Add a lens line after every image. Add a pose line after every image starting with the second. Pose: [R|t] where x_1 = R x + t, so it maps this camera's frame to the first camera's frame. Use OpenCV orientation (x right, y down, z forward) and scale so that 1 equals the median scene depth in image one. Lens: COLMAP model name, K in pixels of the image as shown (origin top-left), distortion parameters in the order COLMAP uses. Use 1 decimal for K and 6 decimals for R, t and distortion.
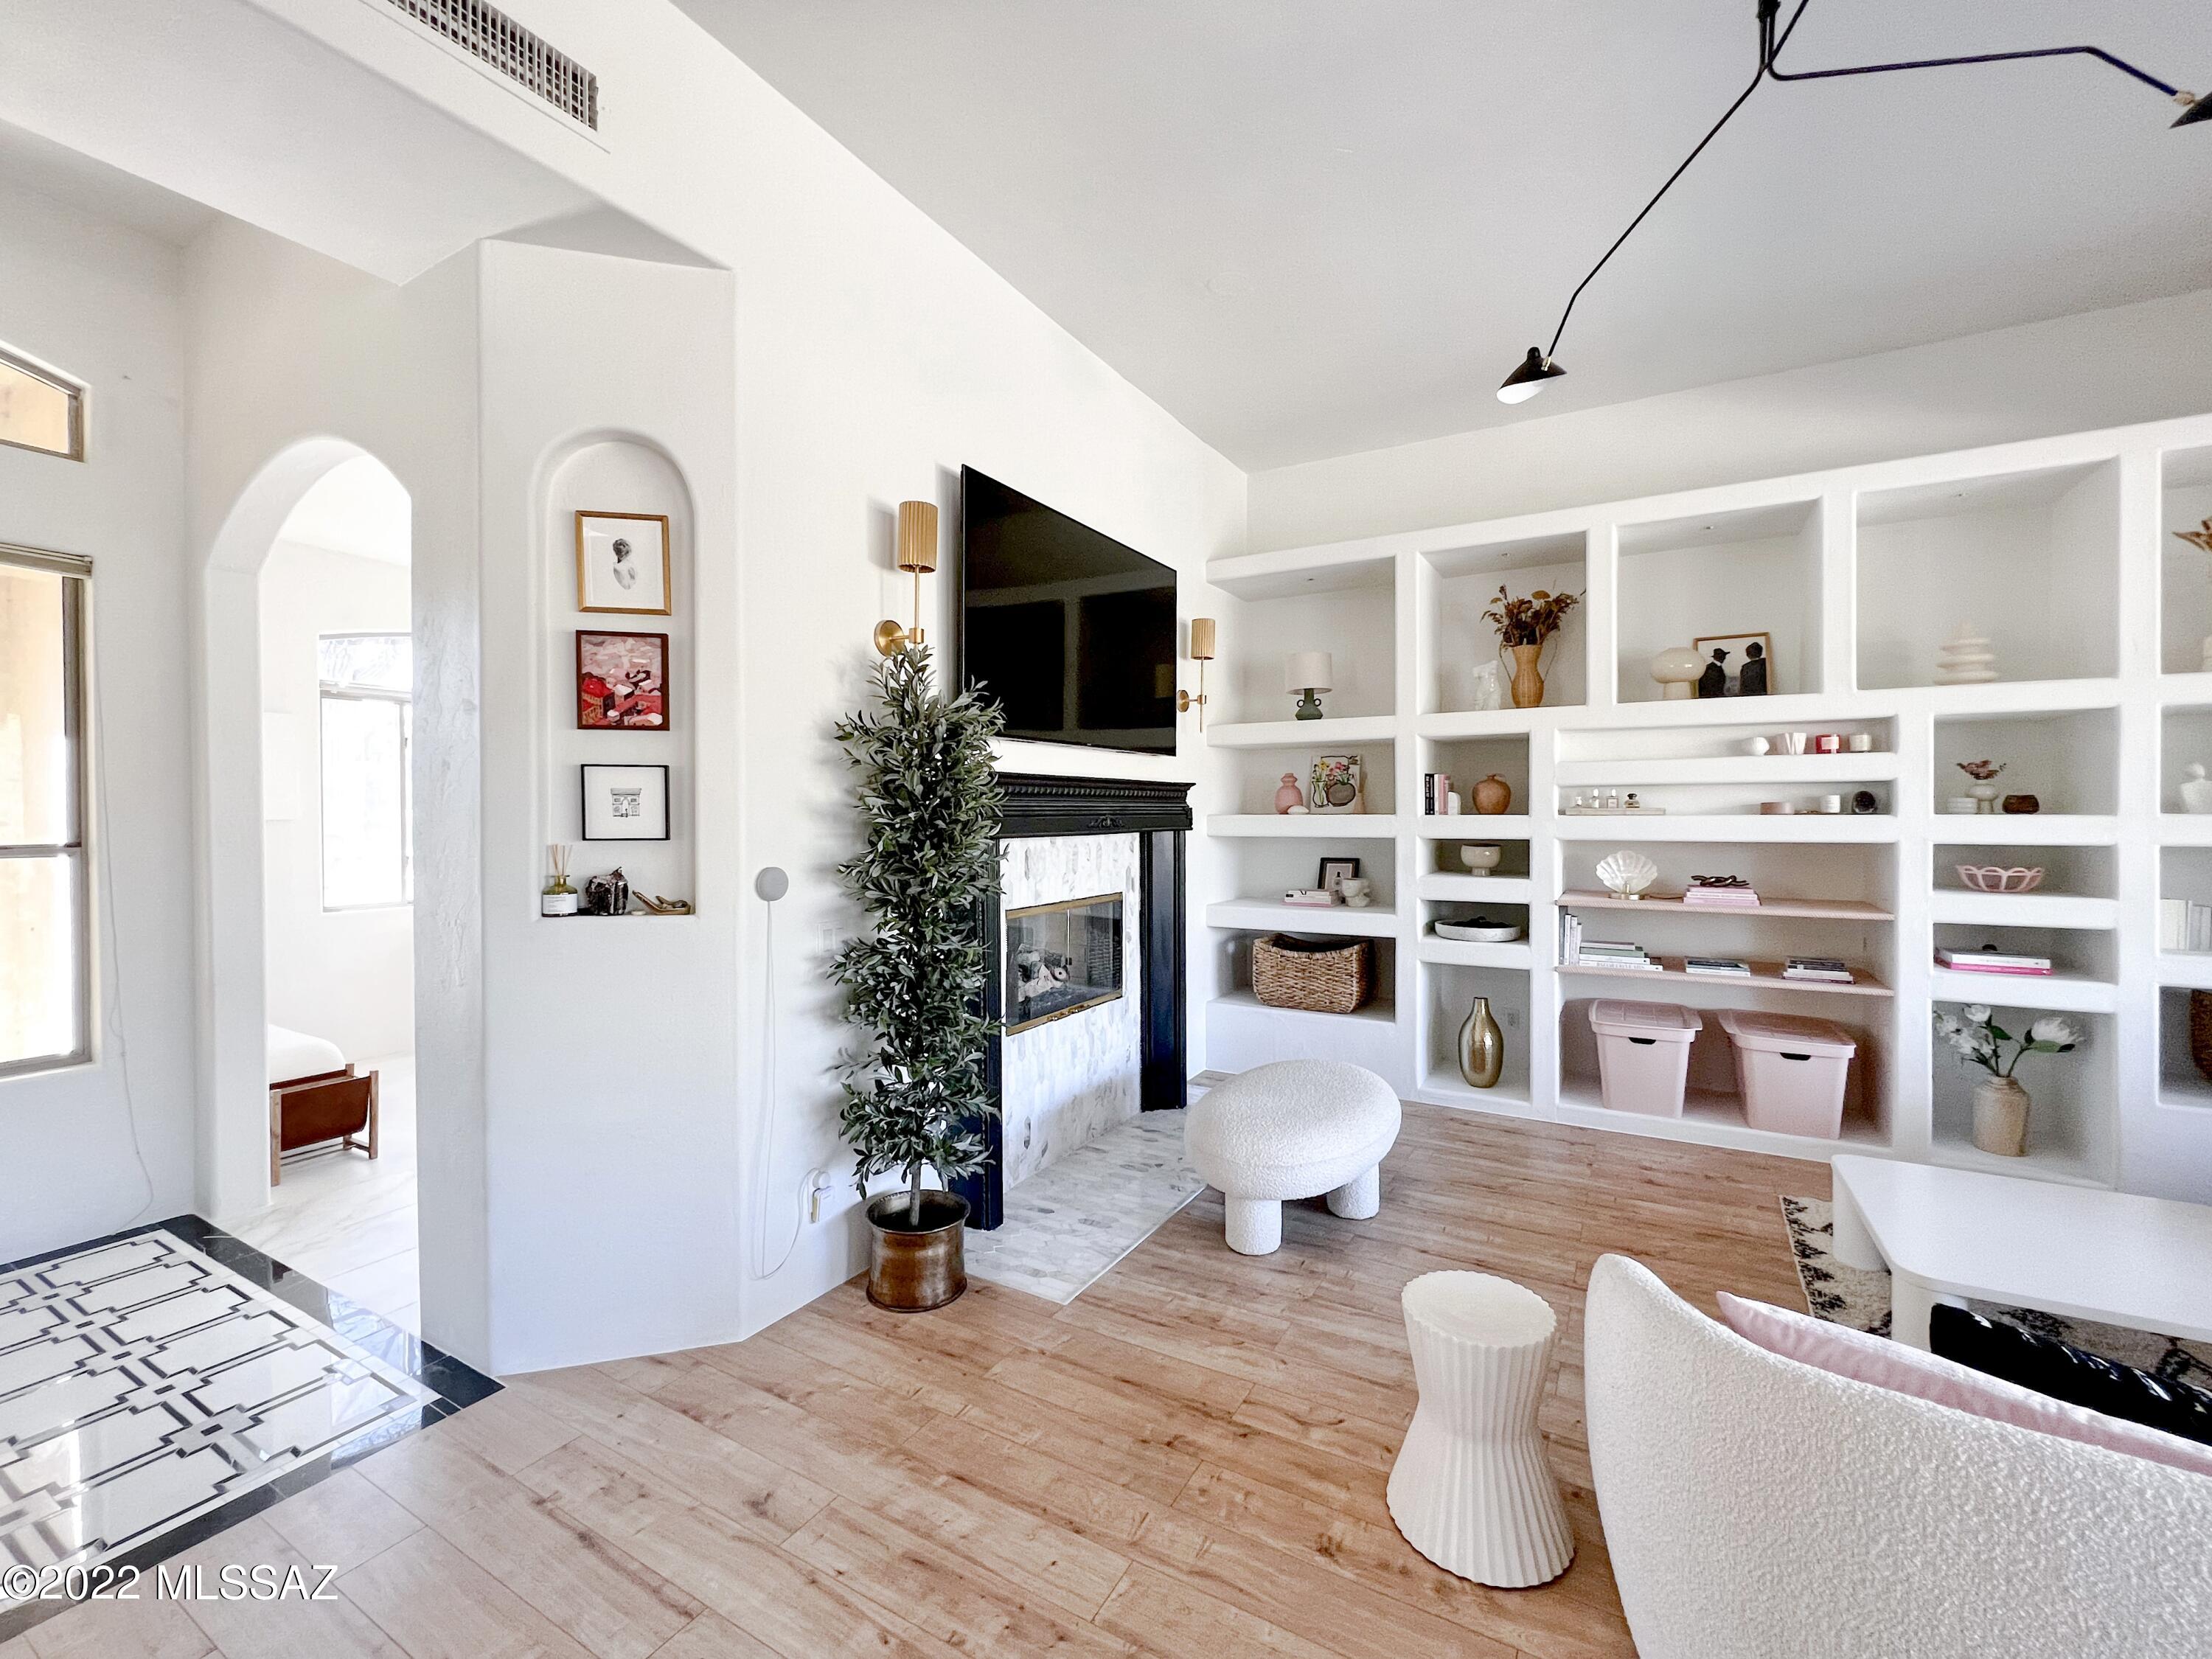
lens RADIAL K [[901.4, 0, 1153.7], [0, 901.4, 821.2], [0, 0, 1]] dist [-0.006733, -0.000332]
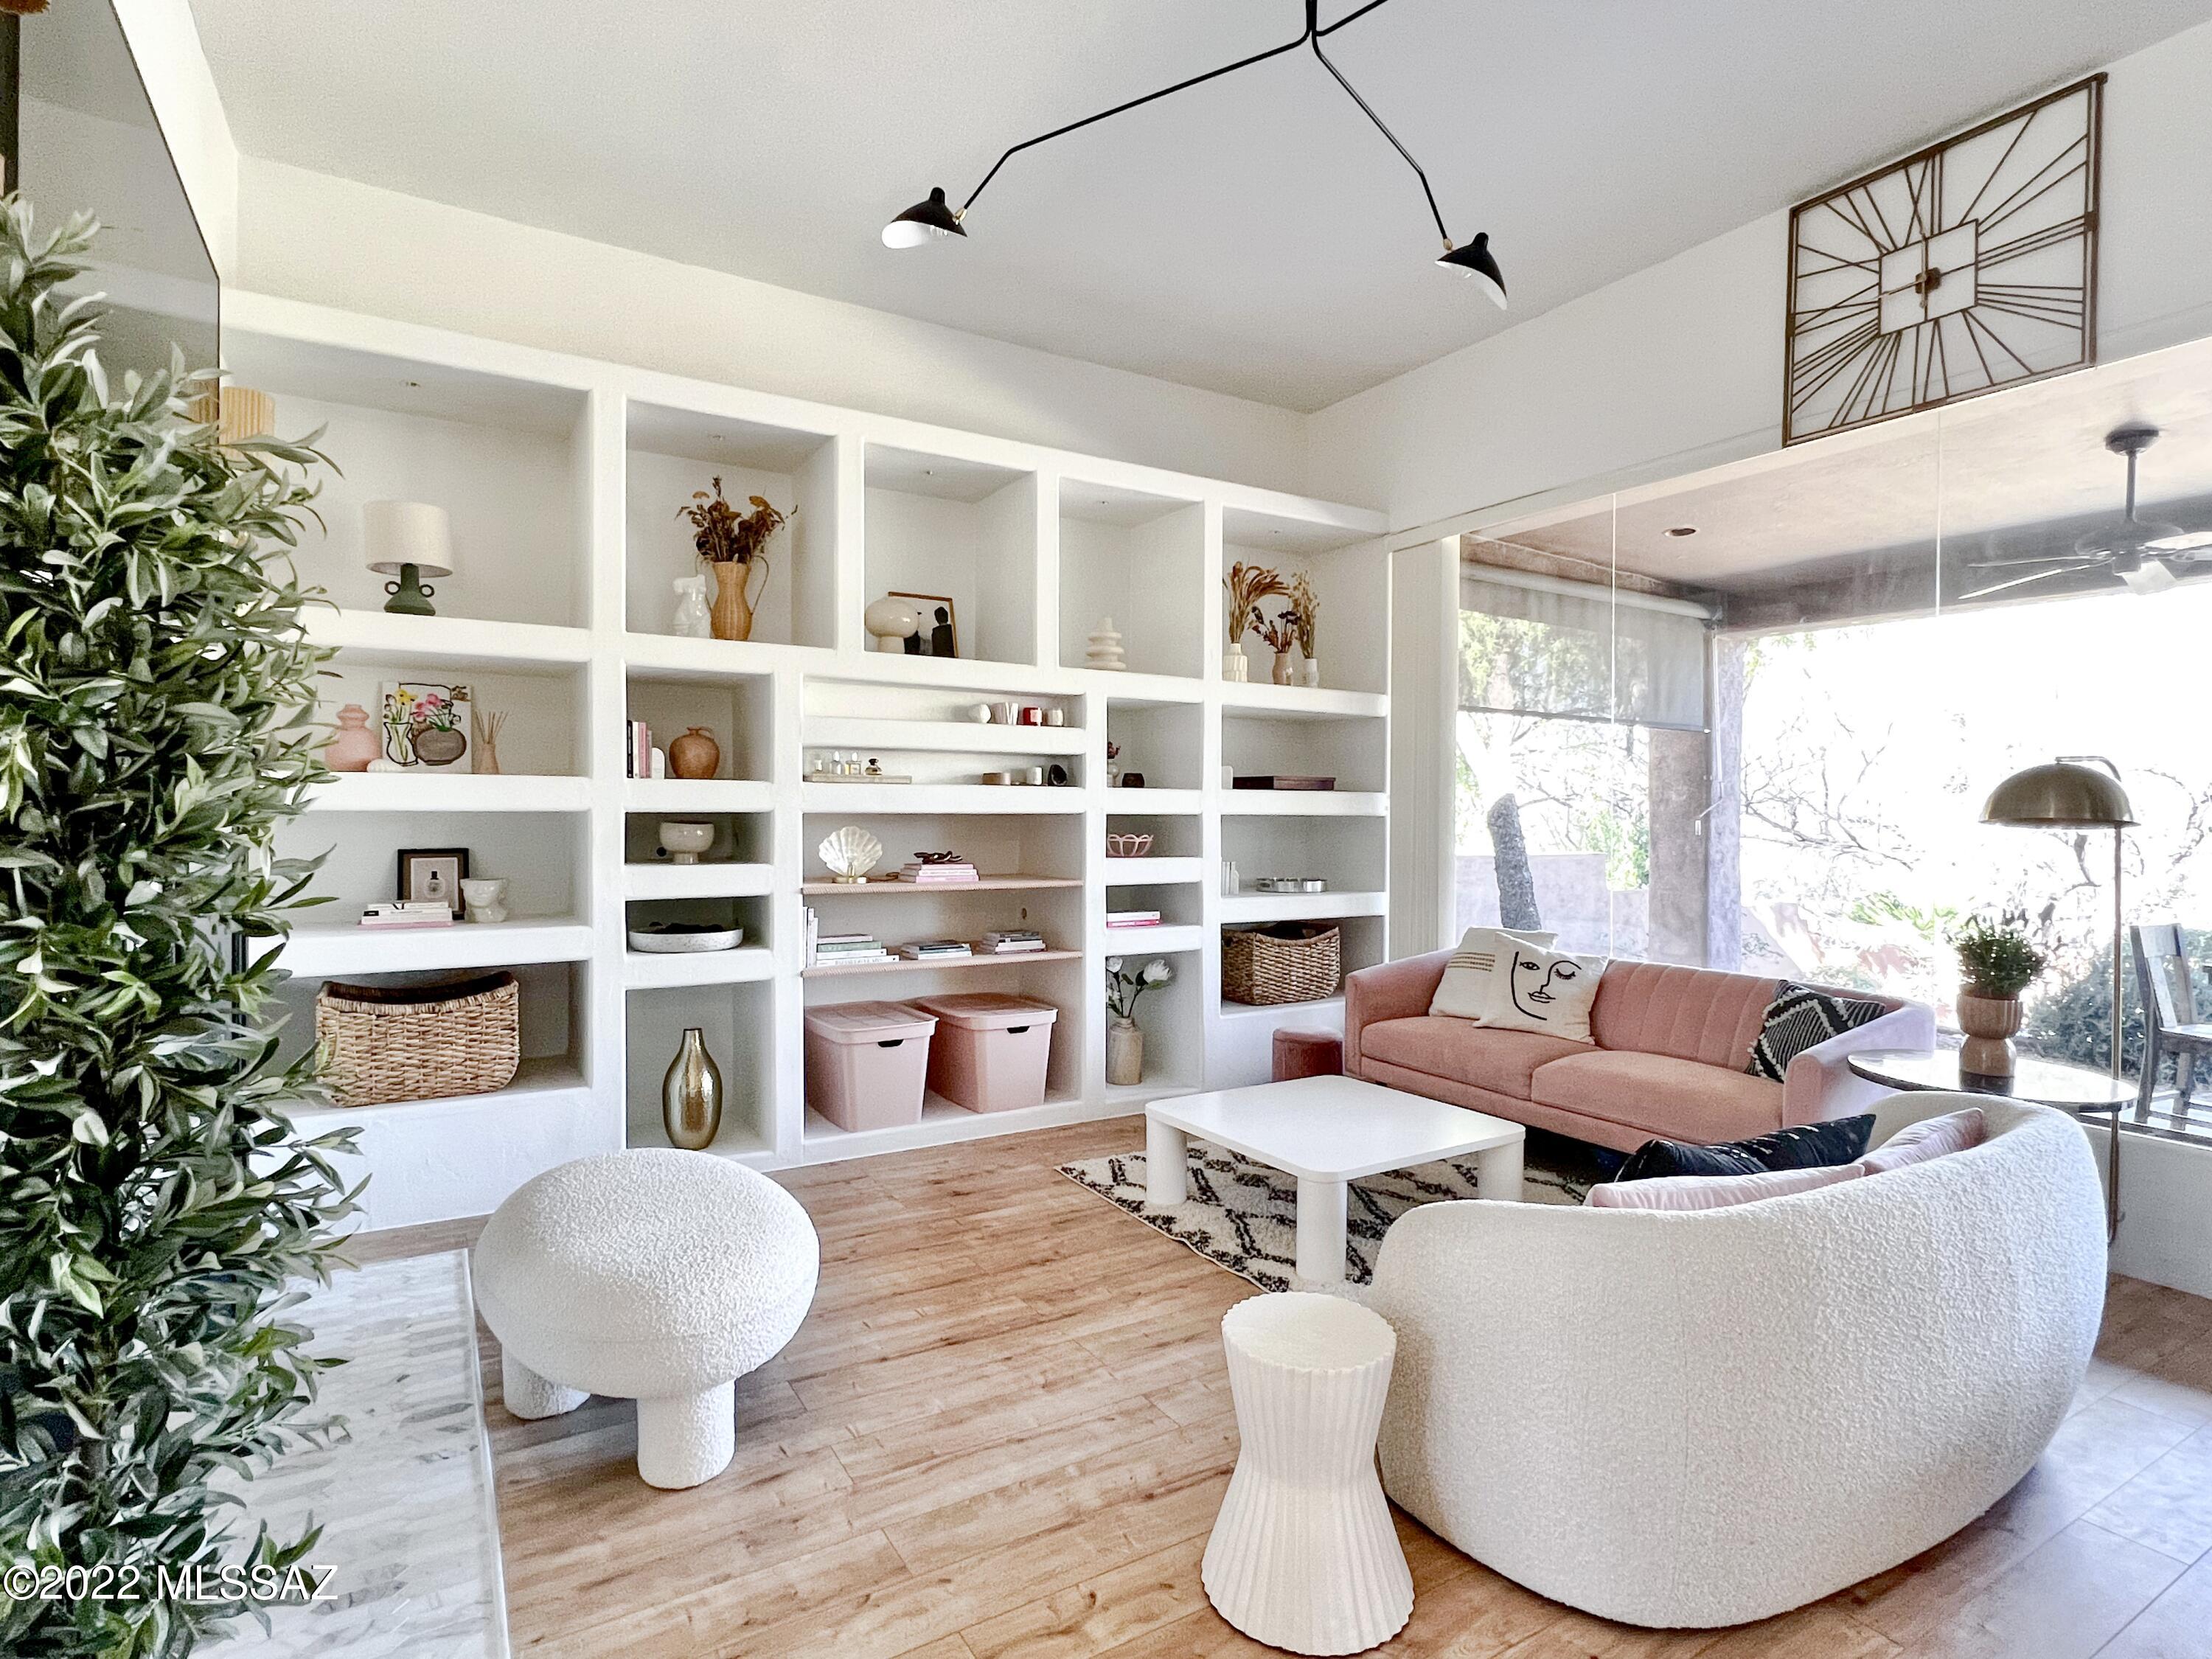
lens RADIAL K [[1108.5, 0, 1090.7], [0, 1108.5, 827.4], [0, 0, 1]] dist [-0.003919, -0.000279]
pose [[0.520892, -0.007344, 0.853591, -0.298616], [0.003706, 0.999973, 0.006342, 0.033075], [-0.853615, -0.000141, 0.520905, 0.308915]]
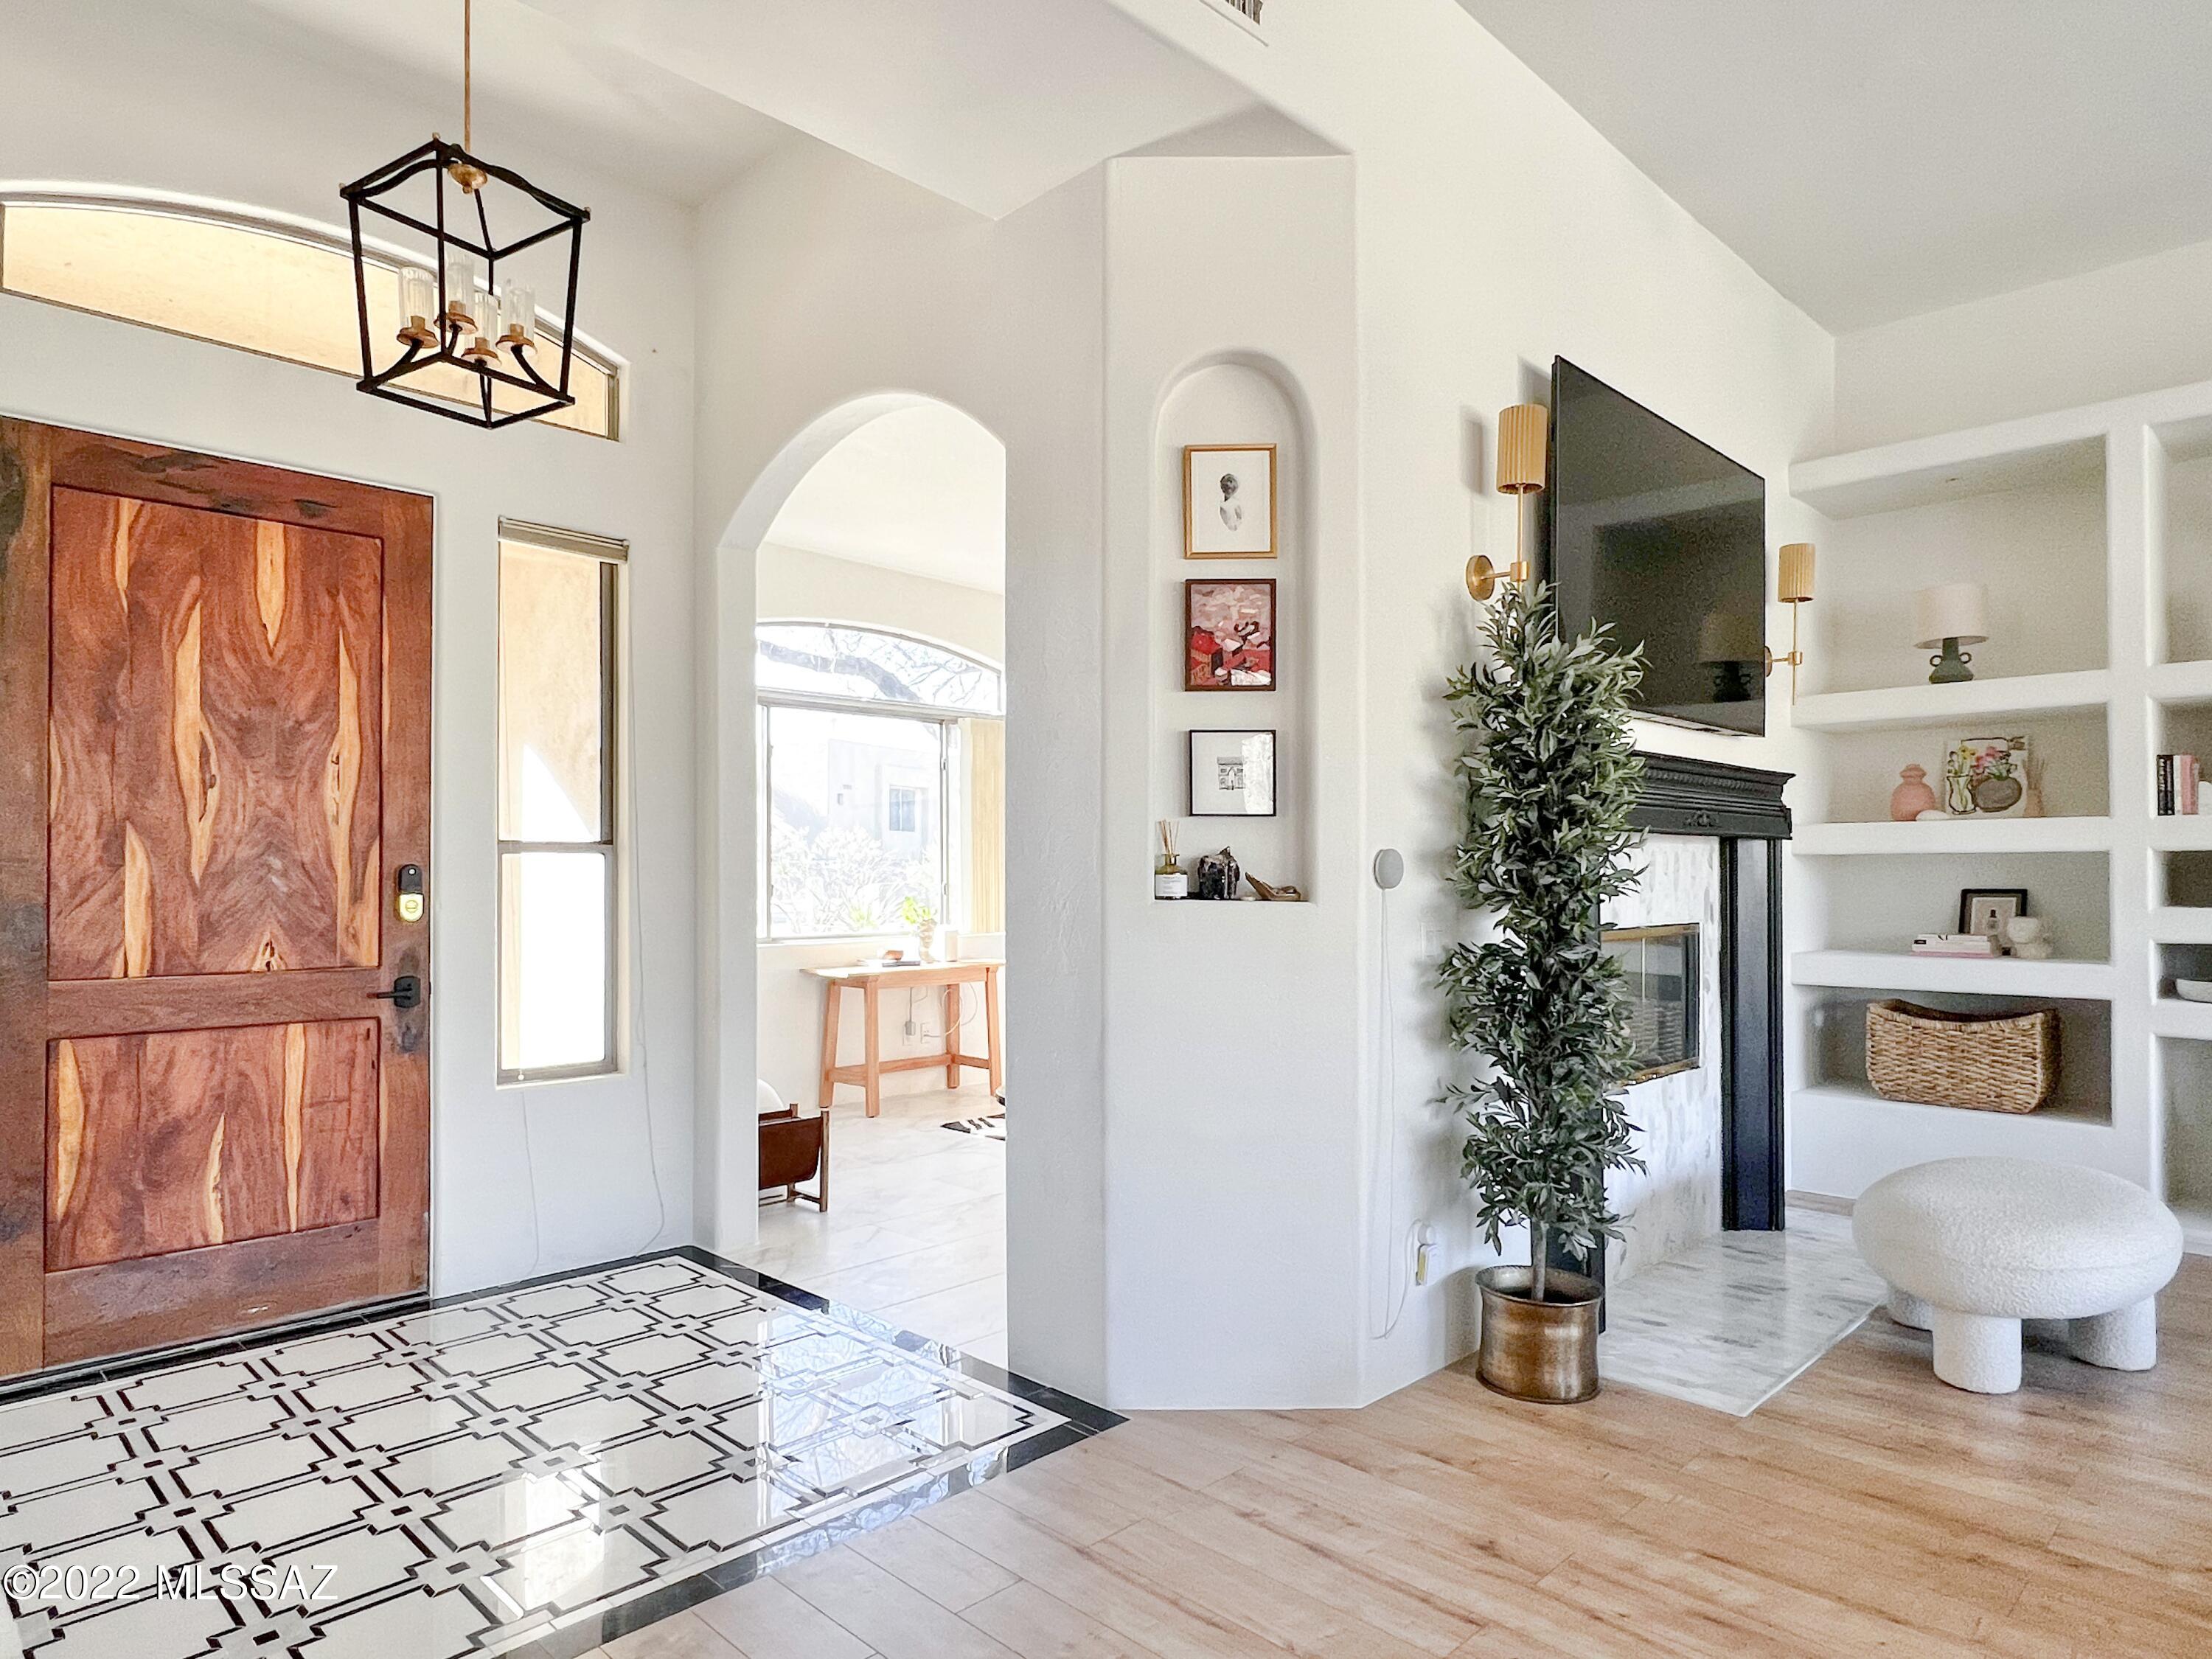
lens RADIAL K [[1330.4, 0, 1174.2], [0, 1330.4, 867.5], [0, 0, 1]] dist [-0.009540, 0.001815]
pose [[0.967450, -0.004666, -0.253019, -0.193890], [0.001008, 0.999893, -0.014587, 0.055280], [0.253060, 0.013857, 0.967351, -0.163388]]
